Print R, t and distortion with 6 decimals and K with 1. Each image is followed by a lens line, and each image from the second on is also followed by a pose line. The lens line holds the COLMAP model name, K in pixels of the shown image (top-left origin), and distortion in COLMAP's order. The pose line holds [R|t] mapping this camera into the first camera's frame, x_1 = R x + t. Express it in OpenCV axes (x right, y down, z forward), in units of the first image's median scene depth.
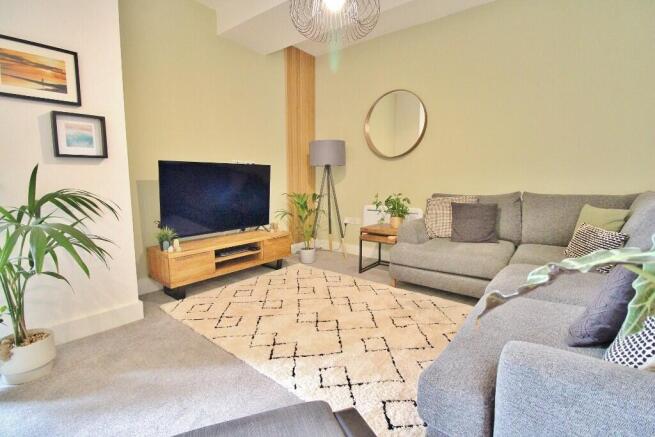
lens RADIAL K [[305.1, 0, 328.0], [0, 305.1, 214.6], [0, 0, 1]] dist [0.001261, -0.013126]
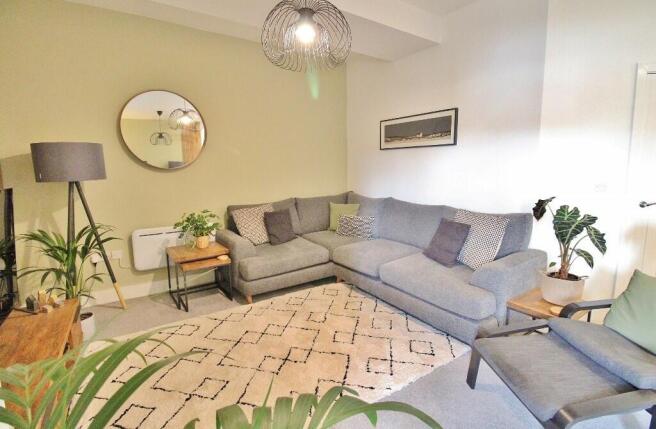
lens RADIAL K [[313.0, 0, 330.3], [0, 313.0, 210.9], [0, 0, 1]] dist [-0.001918, -0.000522]
pose [[0.288858, -0.130315, 0.948461, -0.754377], [0.119182, 0.987881, 0.099433, -0.155342], [-0.949924, 0.084318, 0.300889, 0.495275]]
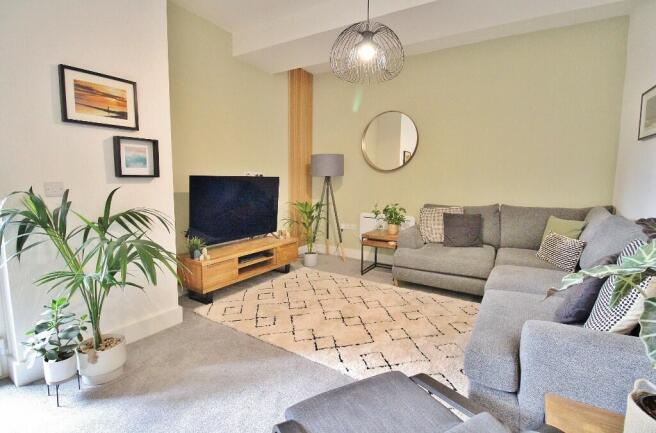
lens RADIAL K [[307.0, 0, 328.5], [0, 307.0, 210.6], [0, 0, 1]] dist [0.009987, -0.017290]
pose [[0.993611, -0.000296, 0.112862, -0.200137], [0.001785, 0.999913, -0.013098, -0.039993], [-0.112848, 0.013216, 0.993524, -0.148899]]
